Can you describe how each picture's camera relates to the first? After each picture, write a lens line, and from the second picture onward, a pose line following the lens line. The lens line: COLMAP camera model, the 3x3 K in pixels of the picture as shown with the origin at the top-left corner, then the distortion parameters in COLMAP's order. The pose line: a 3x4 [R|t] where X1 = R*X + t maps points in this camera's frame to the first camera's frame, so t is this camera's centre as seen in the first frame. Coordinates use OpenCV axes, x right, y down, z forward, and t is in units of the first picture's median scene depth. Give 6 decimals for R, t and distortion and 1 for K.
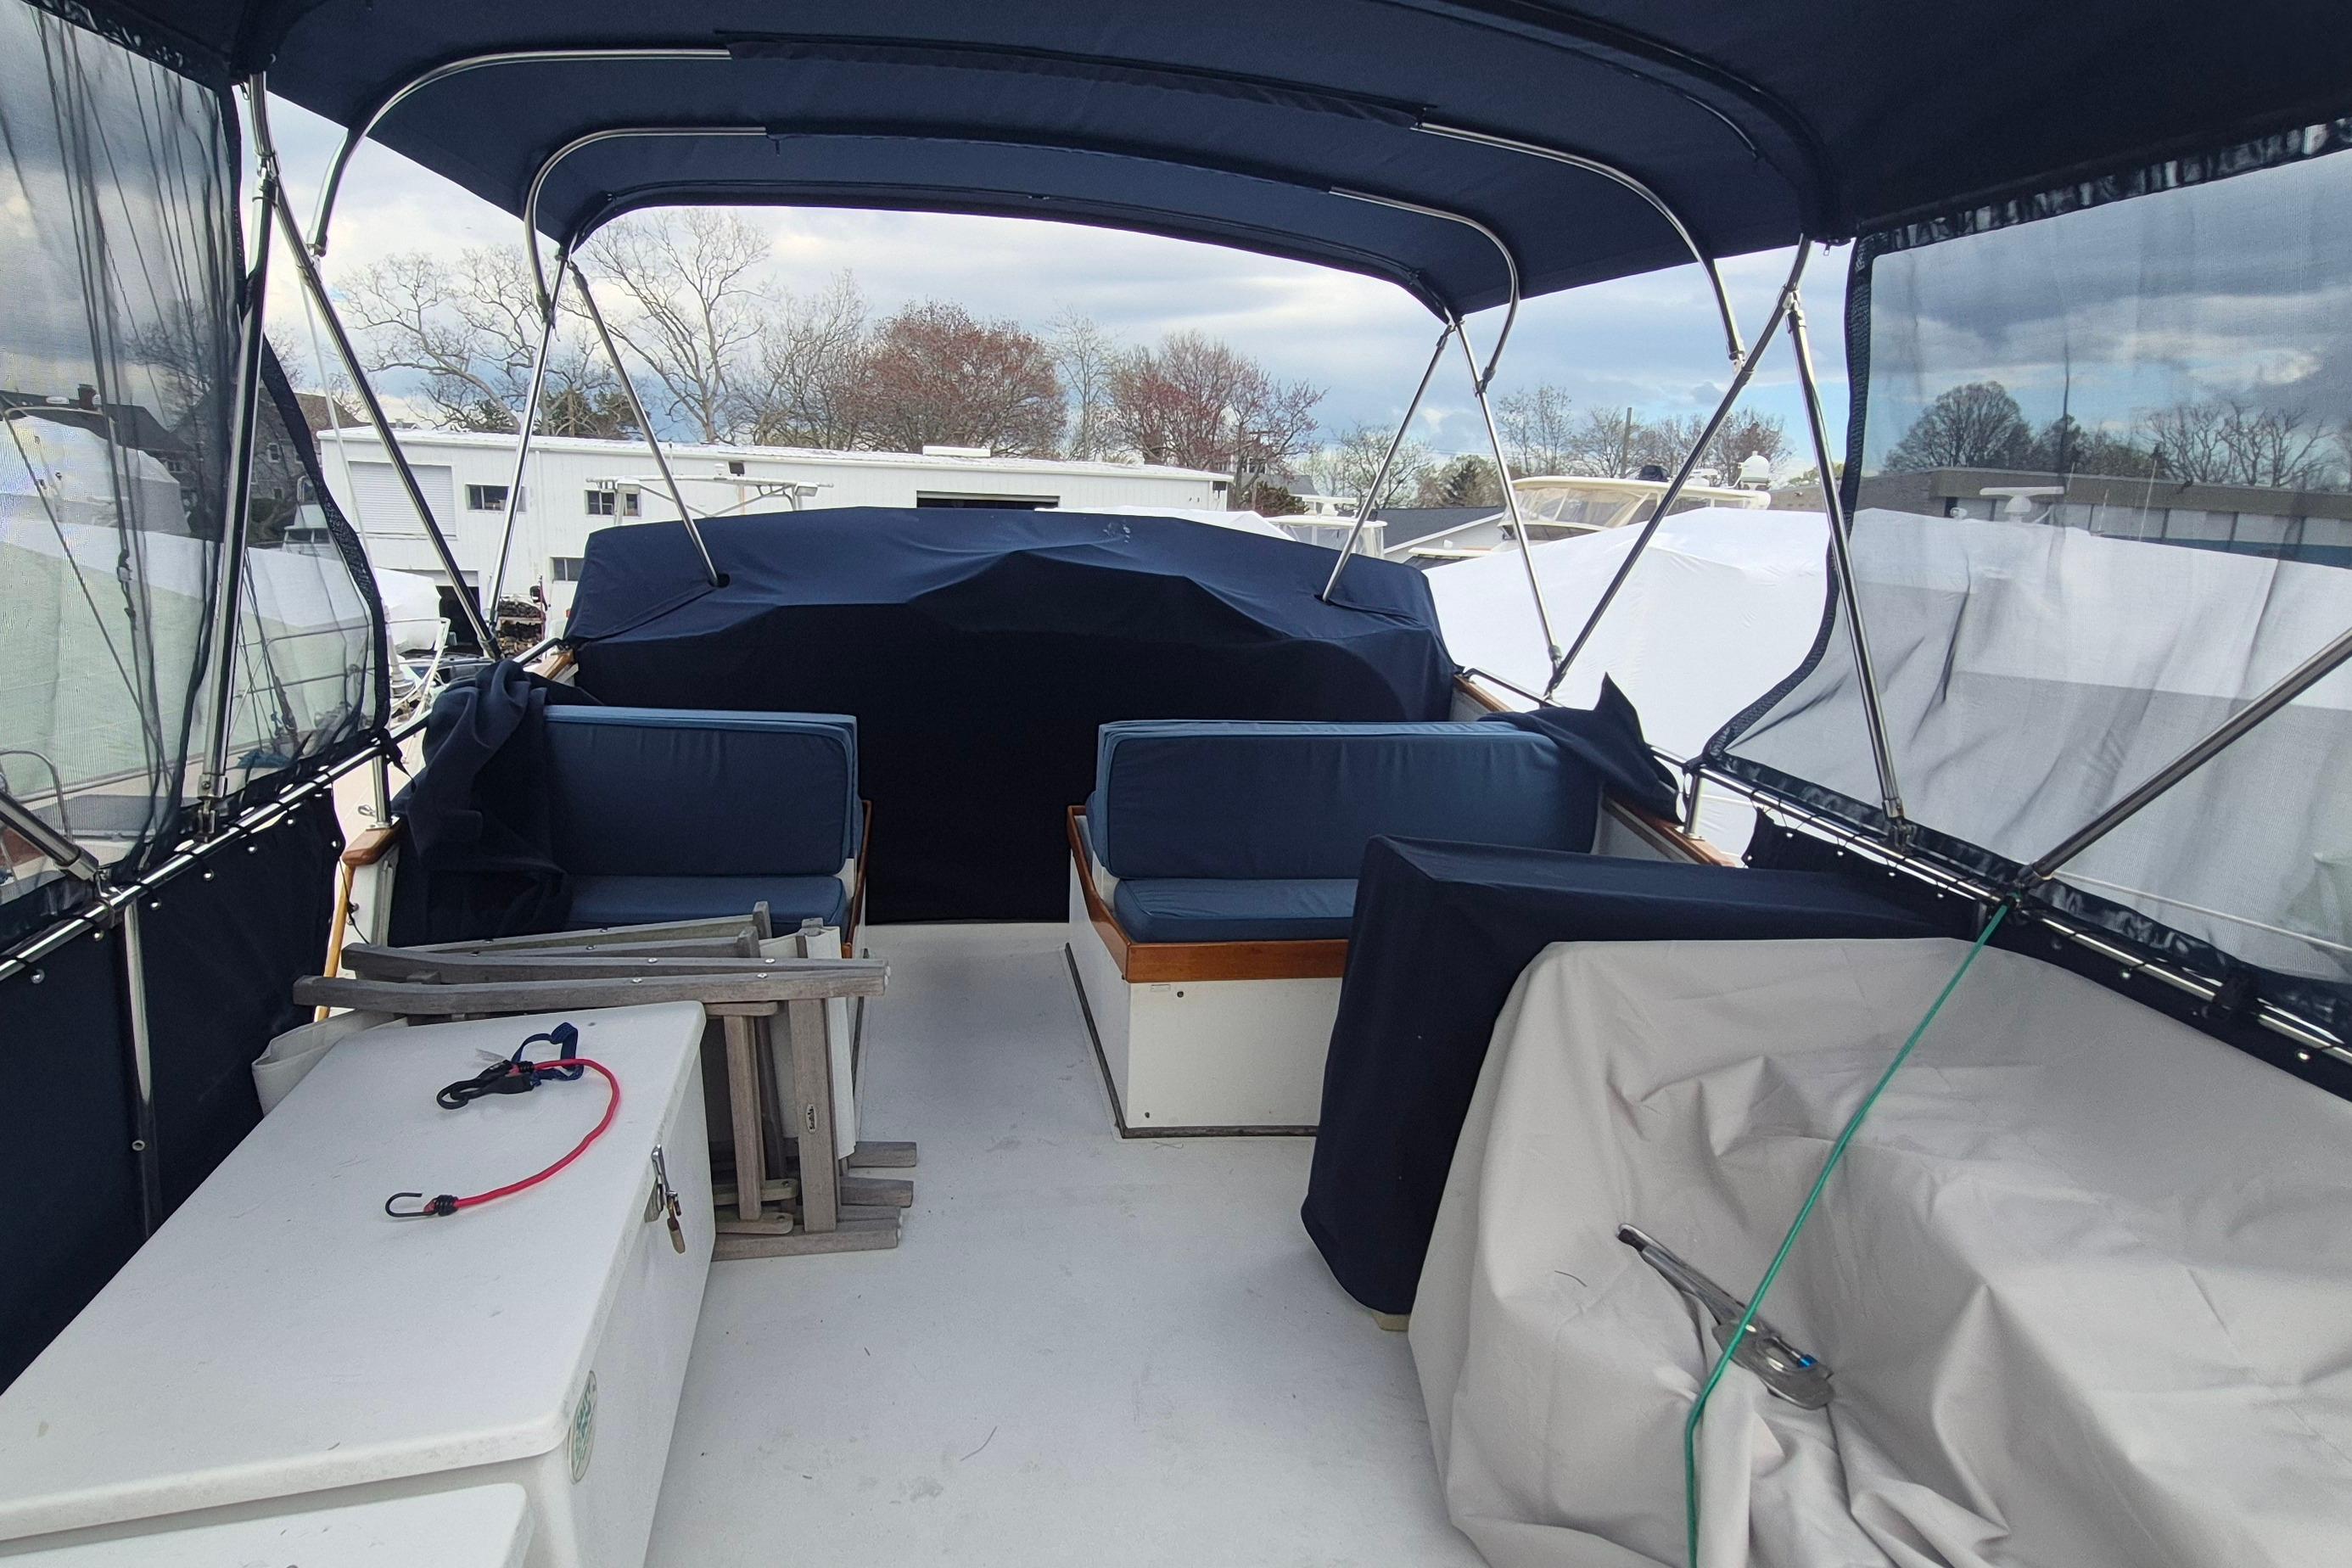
lens RADIAL K [[1335.3, 0, 1142.6], [0, 1335.3, 809.8], [0, 0, 1]] dist [0.008509, -0.006433]
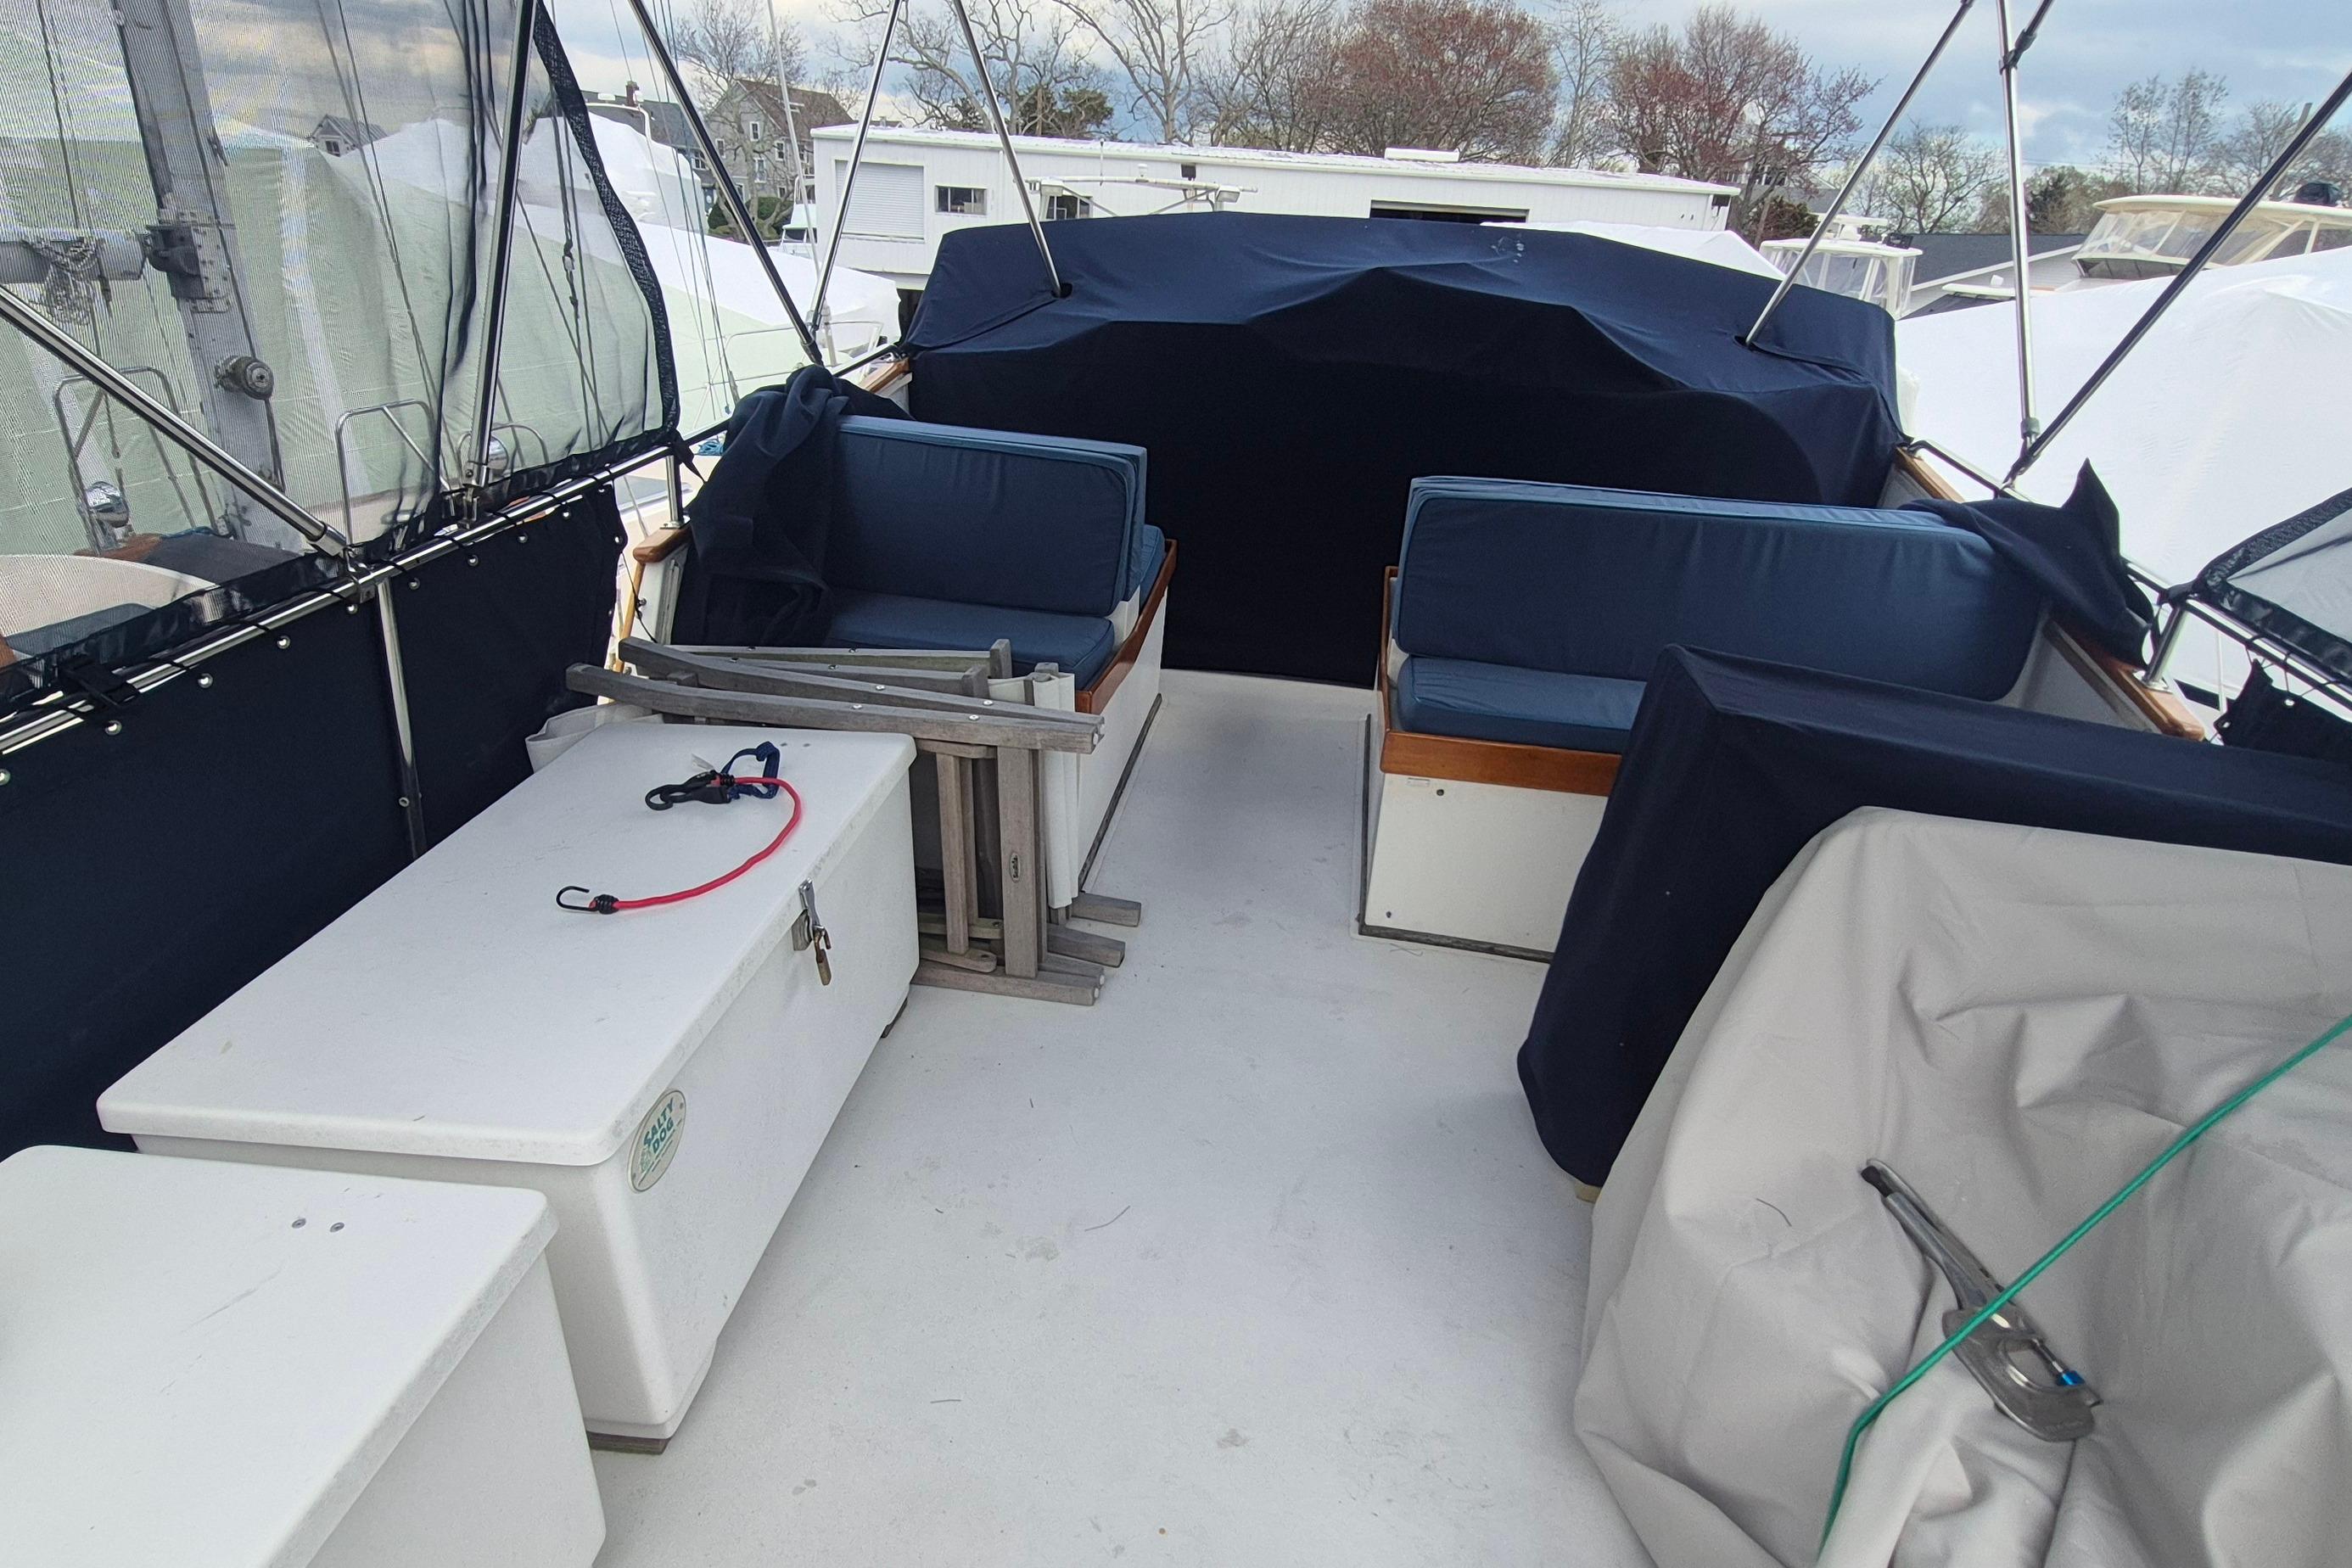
lens RADIAL K [[1335.3, 0, 1142.6], [0, 1335.3, 809.8], [0, 0, 1]] dist [0.008509, -0.006433]
pose [[0.947941, 0.148001, -0.281963, 0.096370], [-0.091146, 0.974492, 0.205079, -0.017702], [0.305122, -0.168703, 0.937251, 0.095435]]
